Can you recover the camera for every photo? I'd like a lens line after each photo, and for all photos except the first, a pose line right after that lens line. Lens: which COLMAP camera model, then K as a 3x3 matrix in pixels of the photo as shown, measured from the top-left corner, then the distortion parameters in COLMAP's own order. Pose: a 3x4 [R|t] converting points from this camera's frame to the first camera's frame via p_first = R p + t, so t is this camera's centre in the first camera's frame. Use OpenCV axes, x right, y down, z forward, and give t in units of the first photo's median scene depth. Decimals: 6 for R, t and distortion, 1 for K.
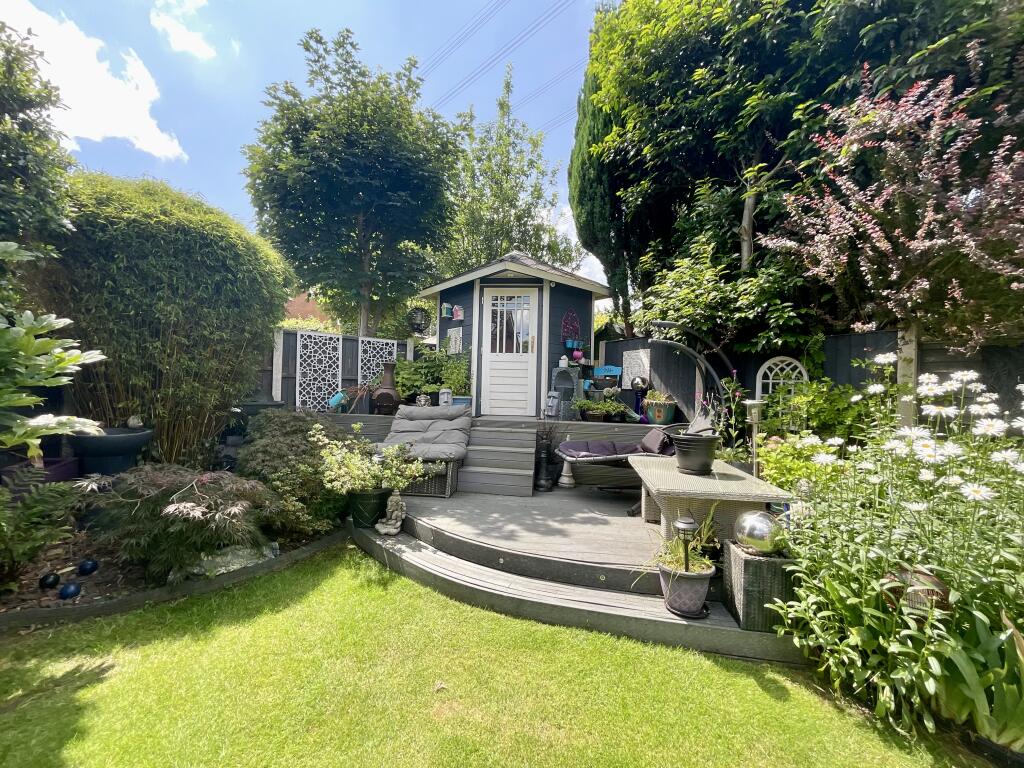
lens RADIAL K [[417.3, 0, 512.0], [0, 417.3, 384.0], [0, 0, 1]] dist [0.002102, -0.000364]
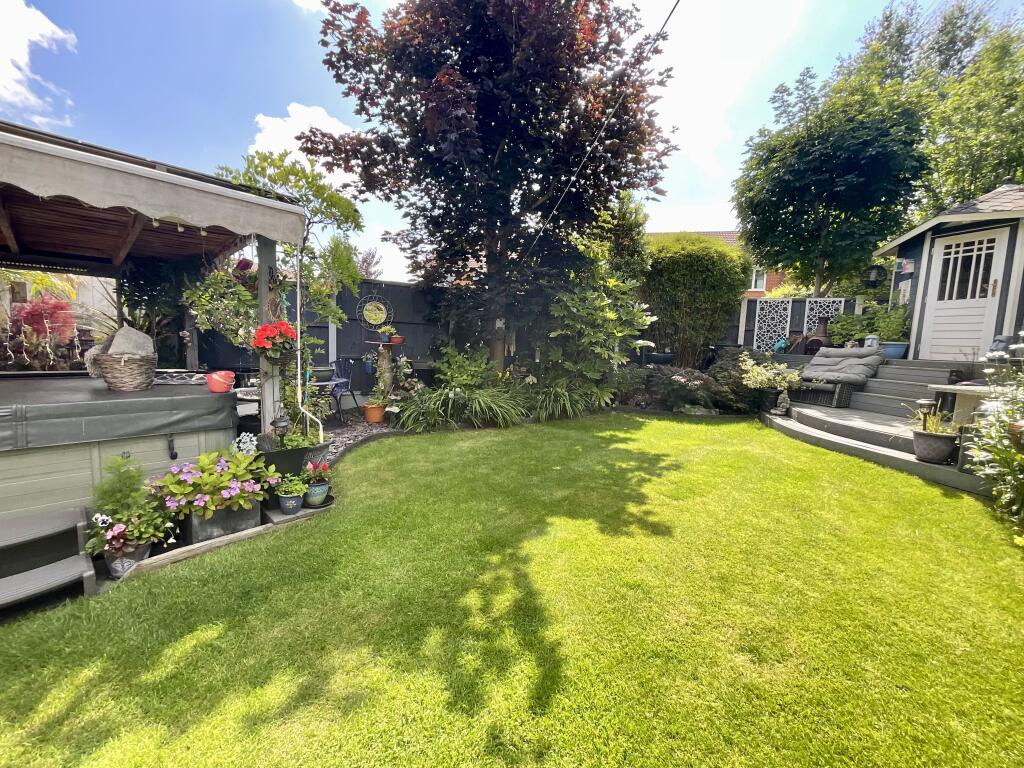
lens RADIAL K [[417.3, 0, 512.0], [0, 417.3, 384.0], [0, 0, 1]] dist [0.002102, -0.000364]
pose [[0.436161, 0.082471, -0.896082, 0.550916], [-0.016073, 0.996347, 0.083875, 0.077259], [0.899725, -0.022181, 0.435893, -0.528952]]
